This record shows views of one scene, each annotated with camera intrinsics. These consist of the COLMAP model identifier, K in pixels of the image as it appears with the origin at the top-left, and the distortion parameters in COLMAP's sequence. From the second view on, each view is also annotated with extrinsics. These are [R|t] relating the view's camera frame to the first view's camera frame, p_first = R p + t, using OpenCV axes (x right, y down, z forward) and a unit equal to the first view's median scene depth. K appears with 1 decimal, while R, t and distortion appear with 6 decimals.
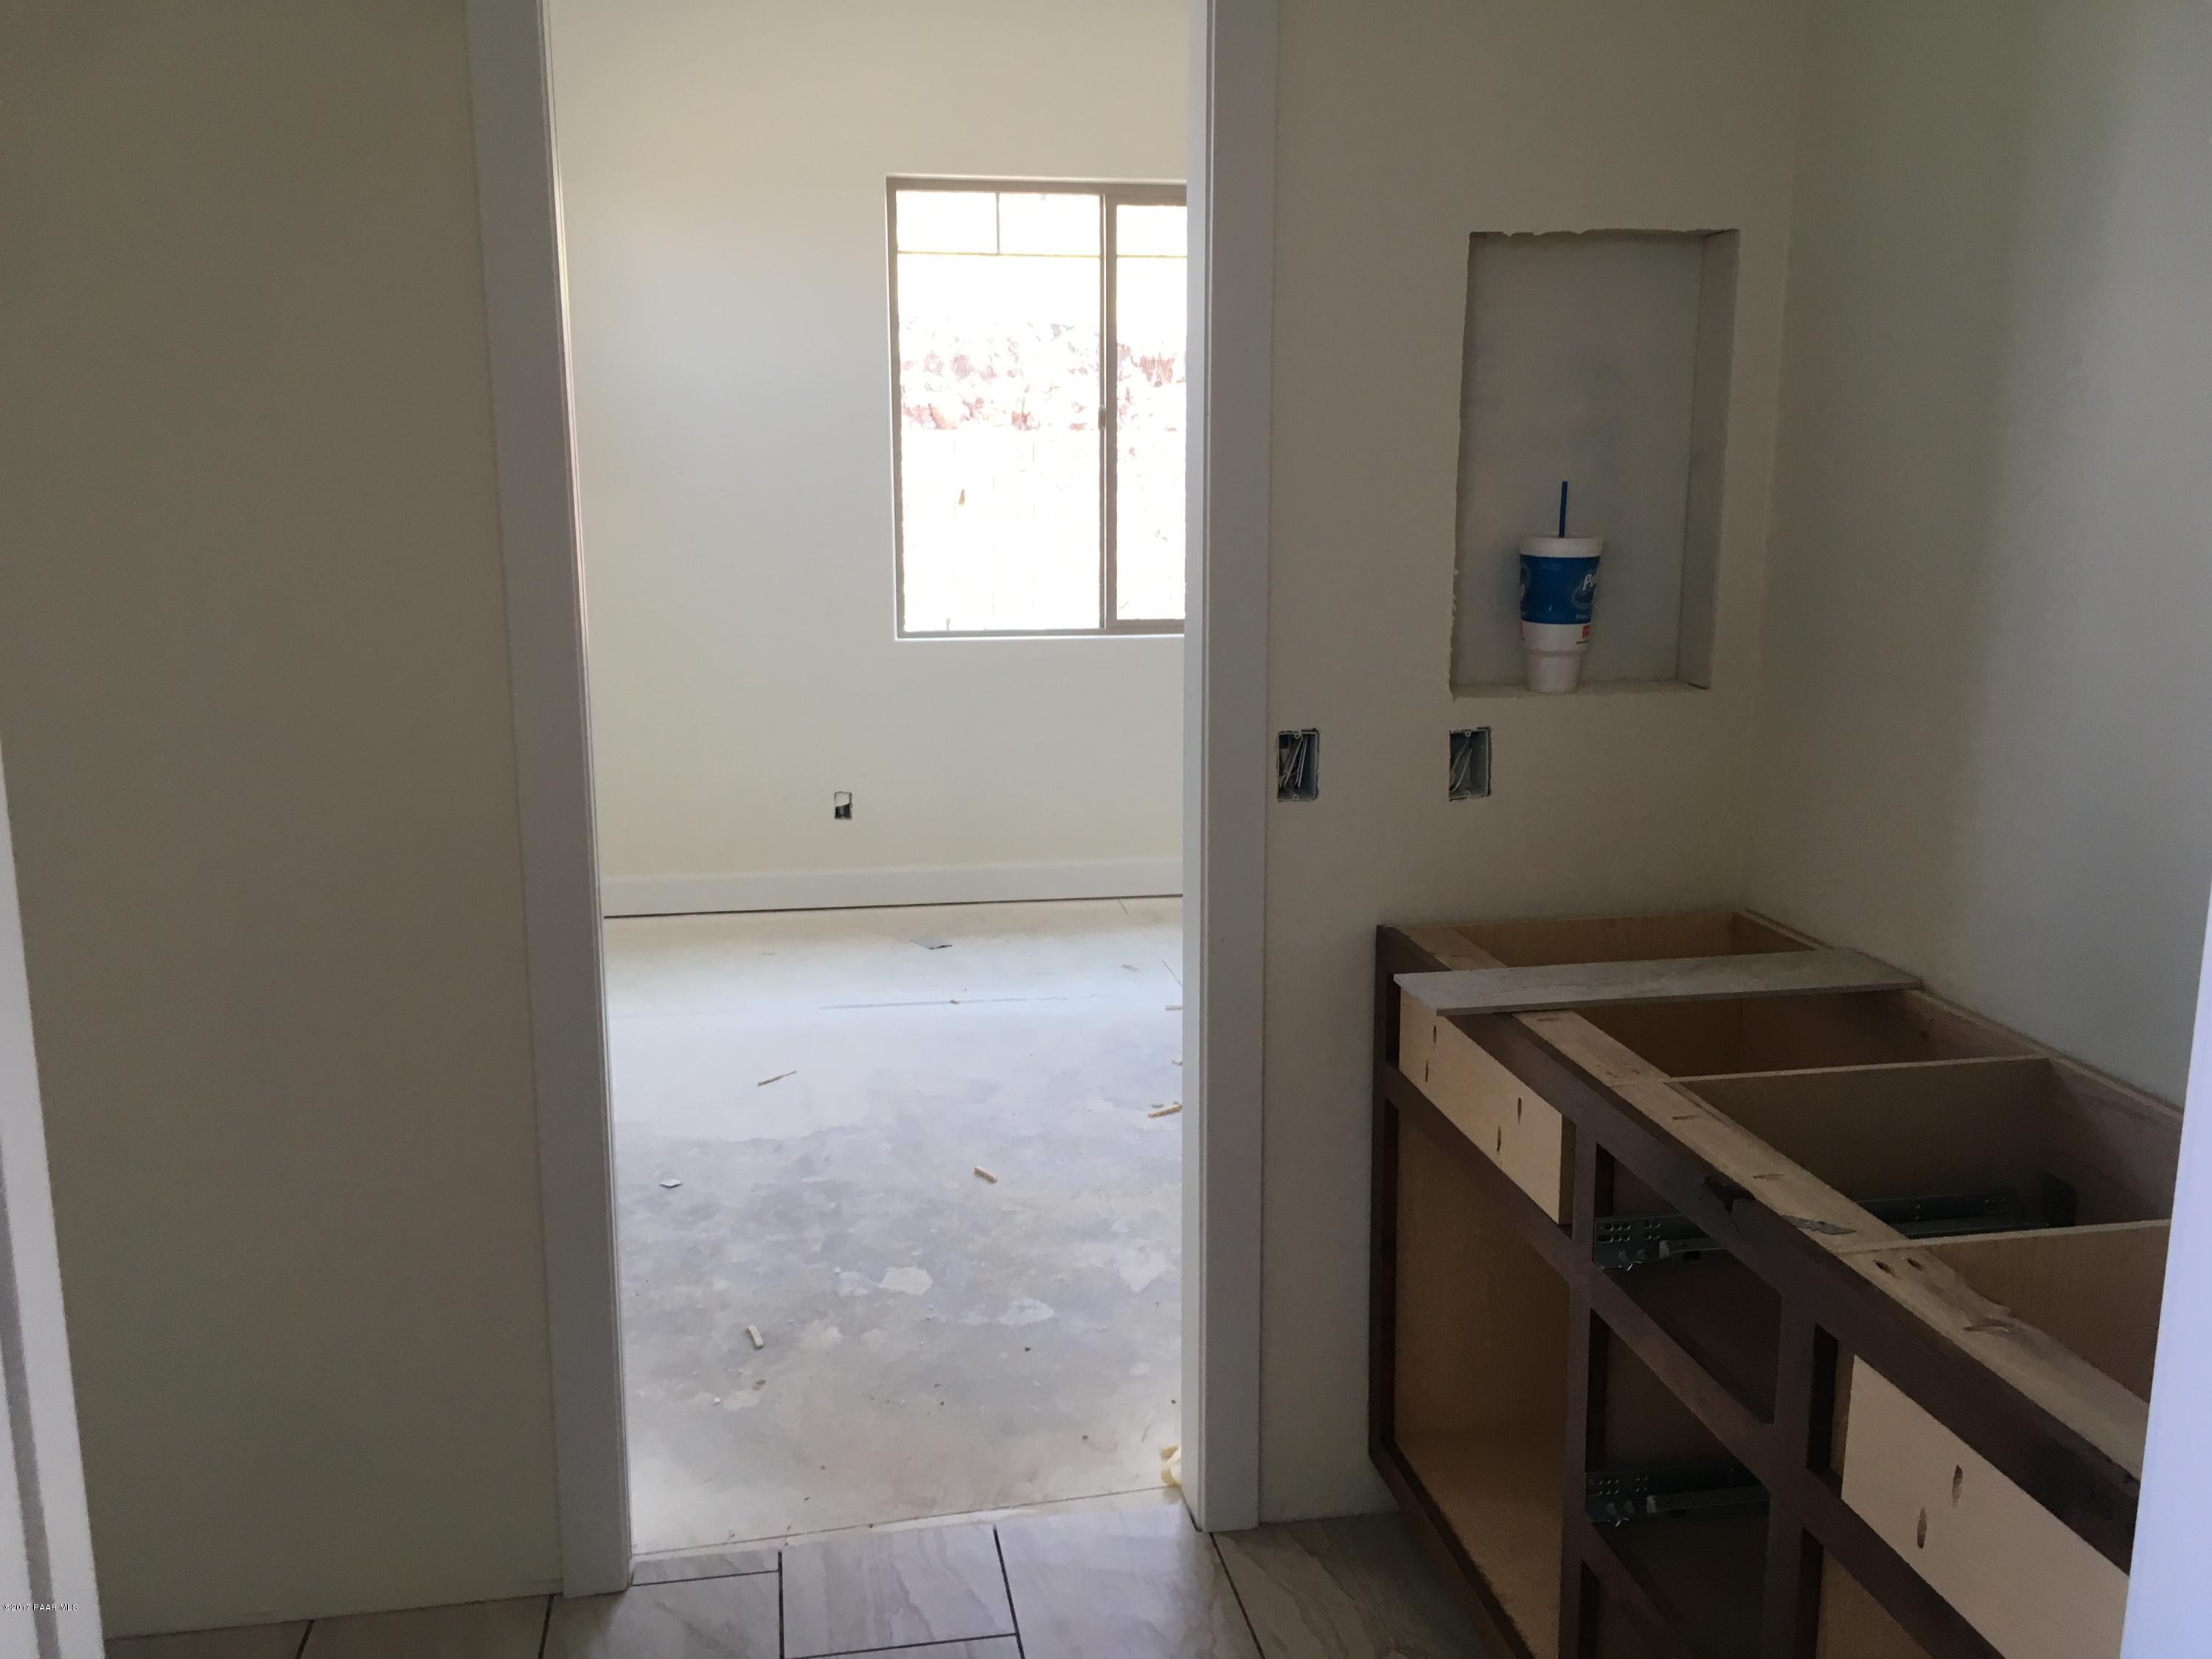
lens RADIAL K [[1884.7, 0, 1104.2], [0, 1884.7, 827.0], [0, 0, 1]] dist [0.047864, -0.028230]
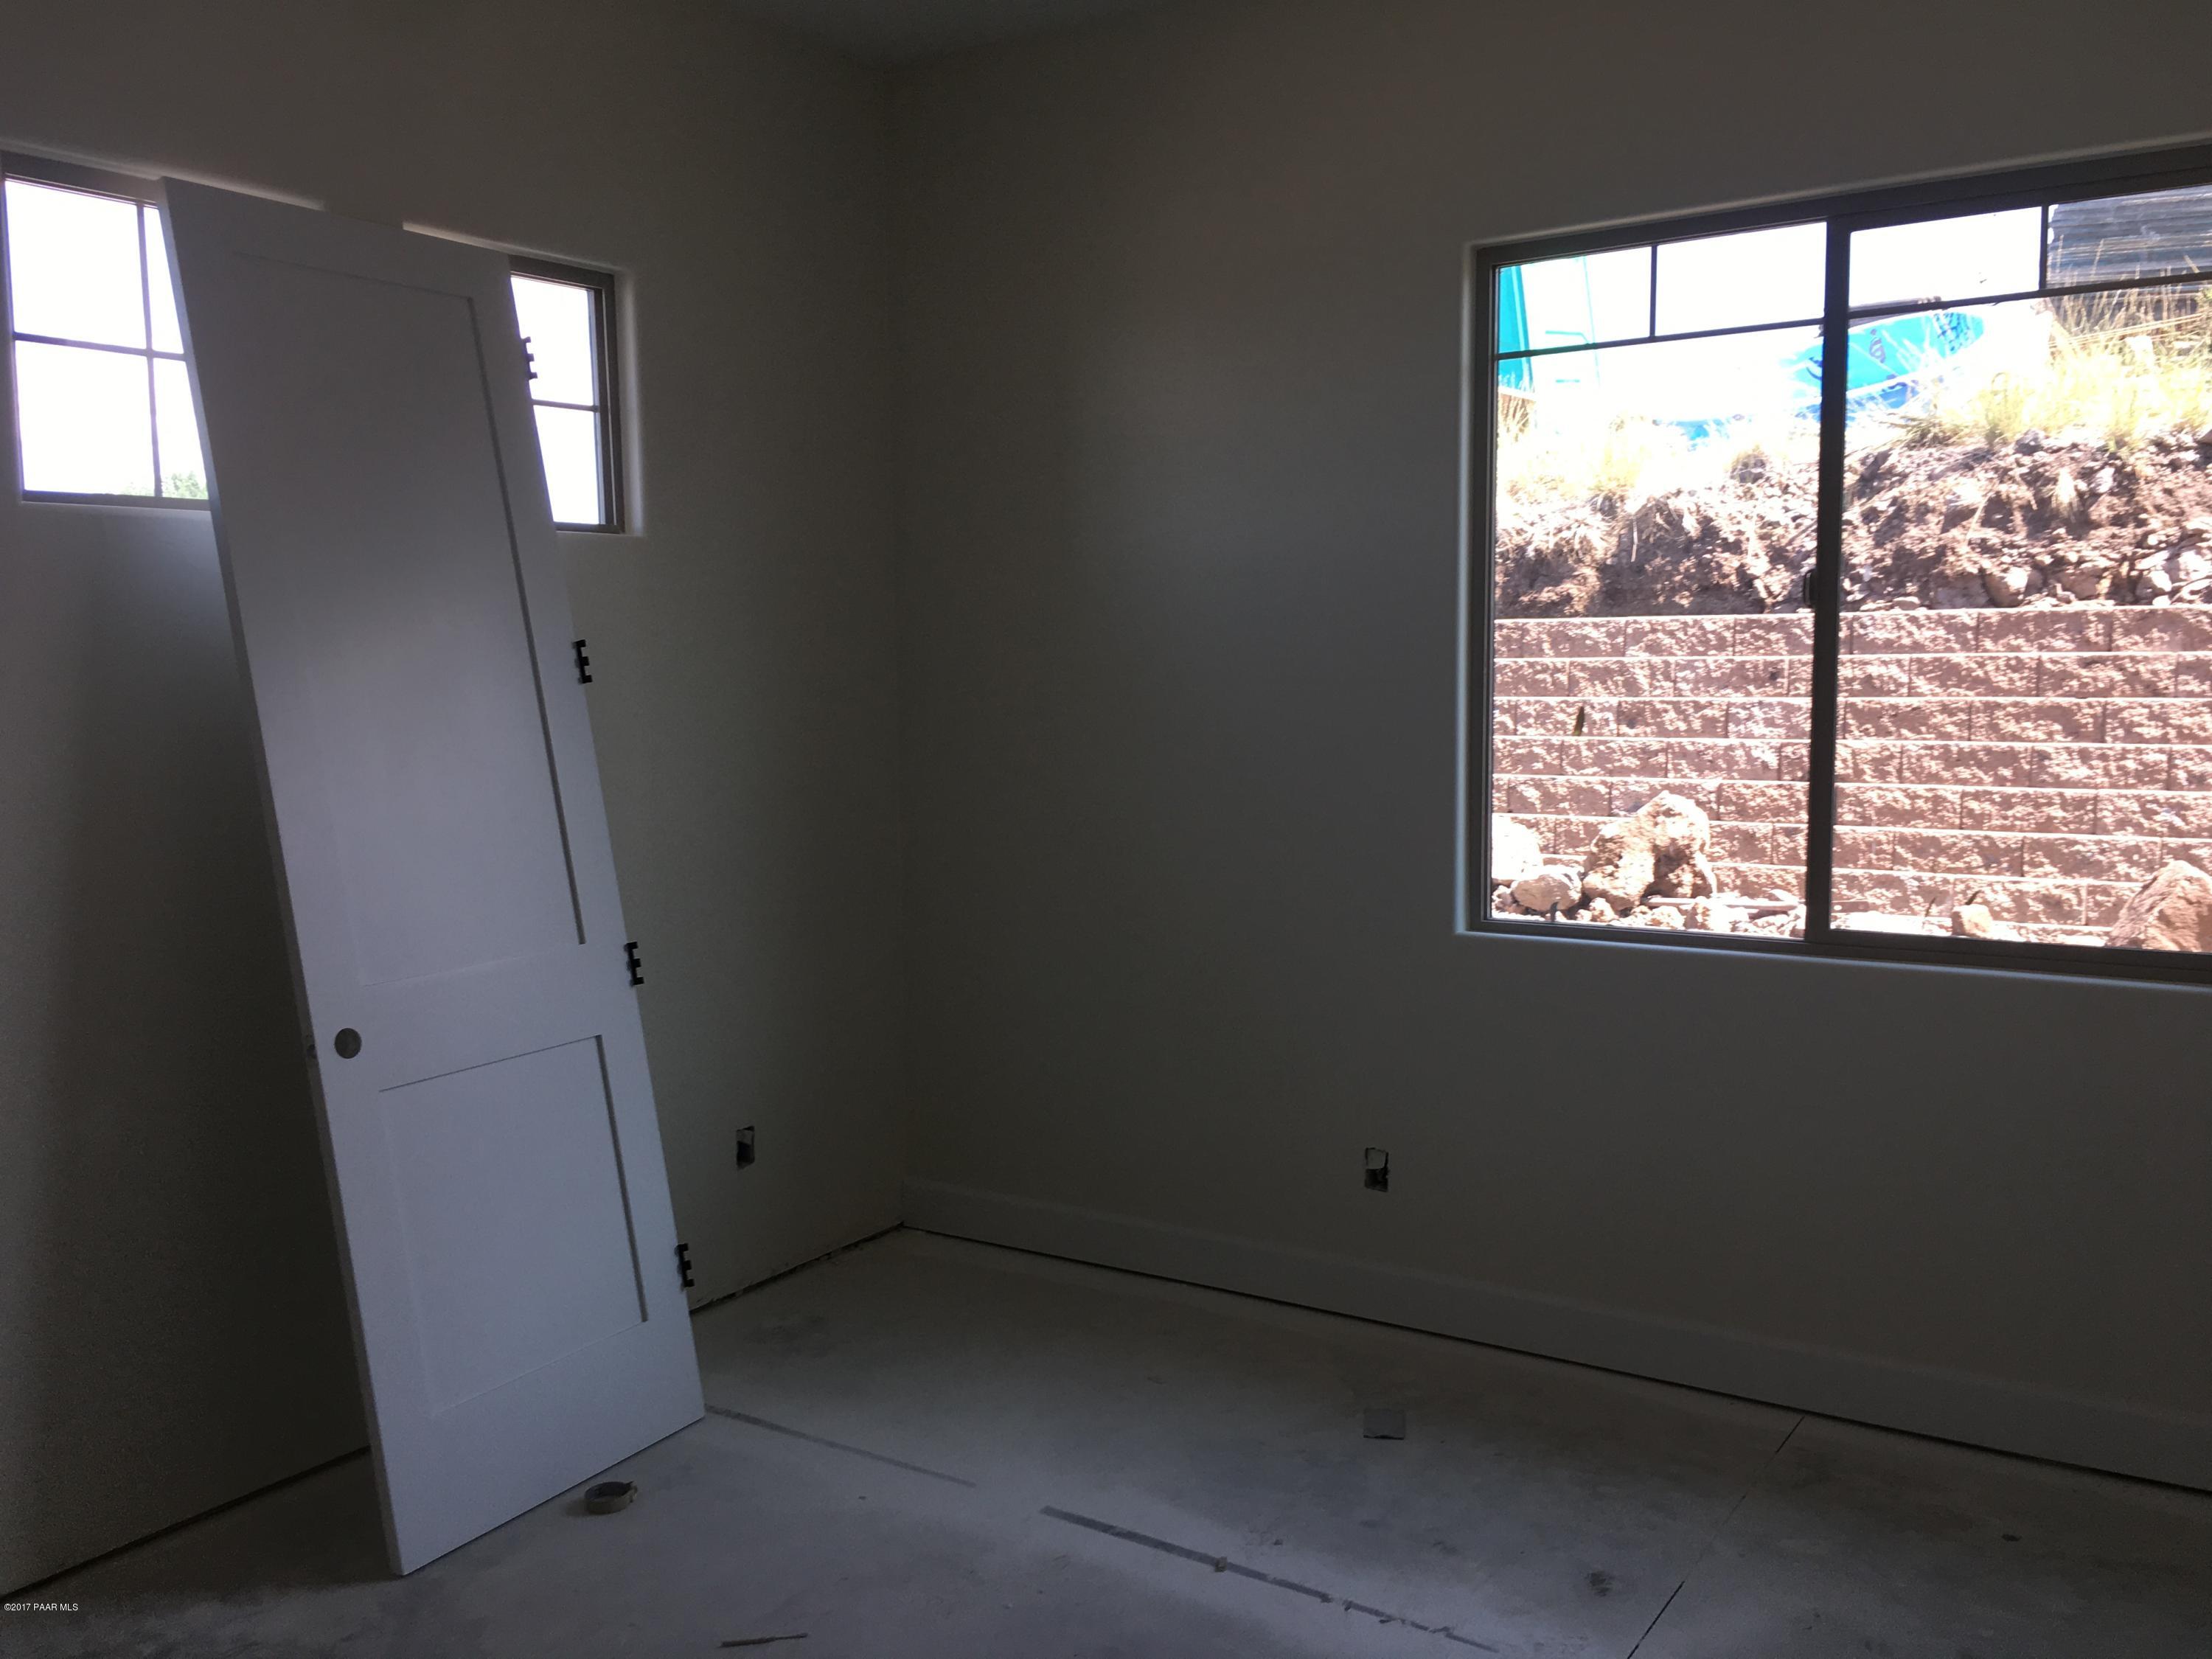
lens RADIAL K [[1884.7, 0, 1109.5], [0, 1884.7, 822.7], [0, 0, 1]] dist [0.047864, -0.028230]
pose [[0.725926, 0.051676, -0.685829, 0.252642], [-0.117345, 0.991858, -0.049472, -0.091105], [0.677688, 0.116392, 0.726080, 0.437424]]
